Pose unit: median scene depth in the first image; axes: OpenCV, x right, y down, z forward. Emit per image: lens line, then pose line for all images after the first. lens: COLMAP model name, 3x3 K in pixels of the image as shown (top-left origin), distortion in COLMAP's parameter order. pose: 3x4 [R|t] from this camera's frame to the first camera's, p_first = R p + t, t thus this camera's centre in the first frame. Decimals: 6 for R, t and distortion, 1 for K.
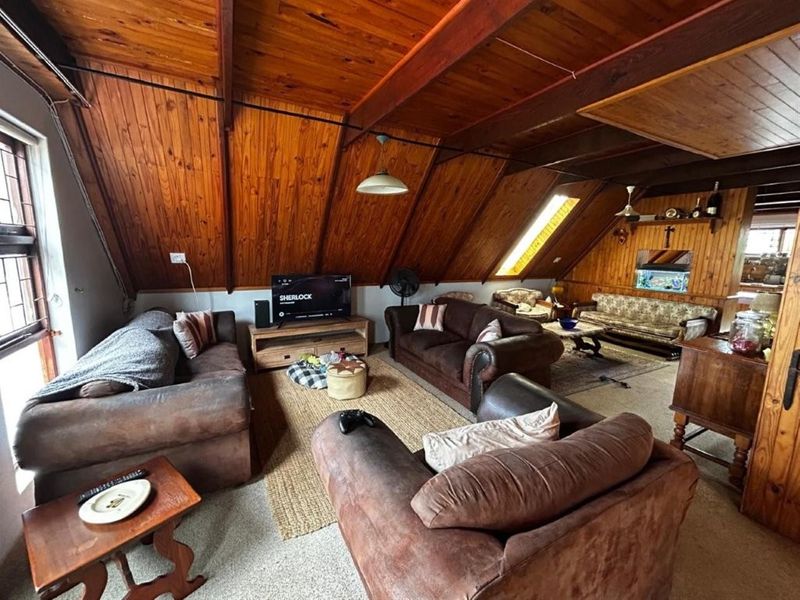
lens RADIAL K [[322.1, 0, 399.4], [0, 322.1, 297.7], [0, 0, 1]] dist [0.001912, -0.001548]
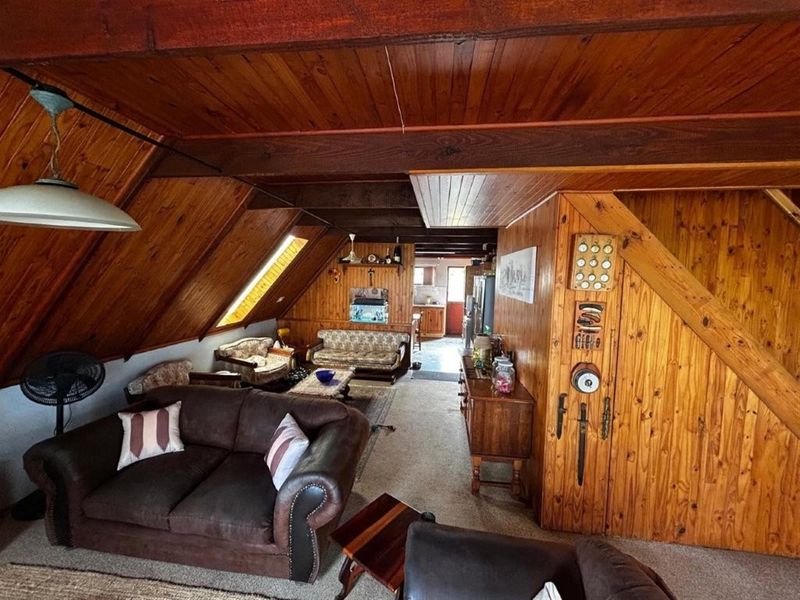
lens RADIAL K [[322.1, 0, 397.4], [0, 322.1, 297.7], [0, 0, 1]] dist [0.001912, -0.001548]
pose [[0.578105, -0.067376, 0.813176, -0.093492], [0.112660, 0.993631, 0.002235, -0.121909], [-0.808147, 0.090320, 0.582014, 0.269891]]
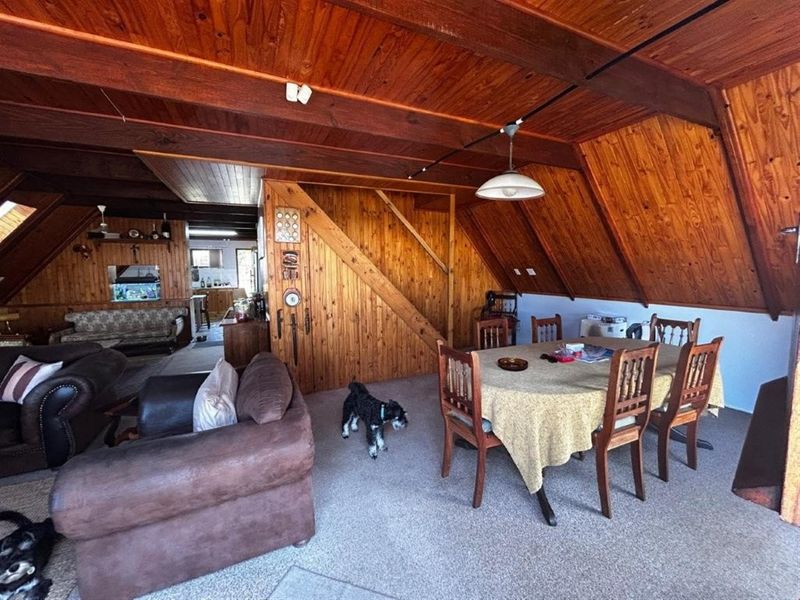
lens RADIAL K [[322.1, 0, 399.9], [0, 322.1, 297.9], [0, 0, 1]] dist [0.001912, -0.001548]
pose [[0.053625, -0.115805, 0.991823, -0.314004], [0.160165, 0.981390, 0.105927, -0.006021], [-0.985633, 0.153175, 0.071174, 0.012582]]
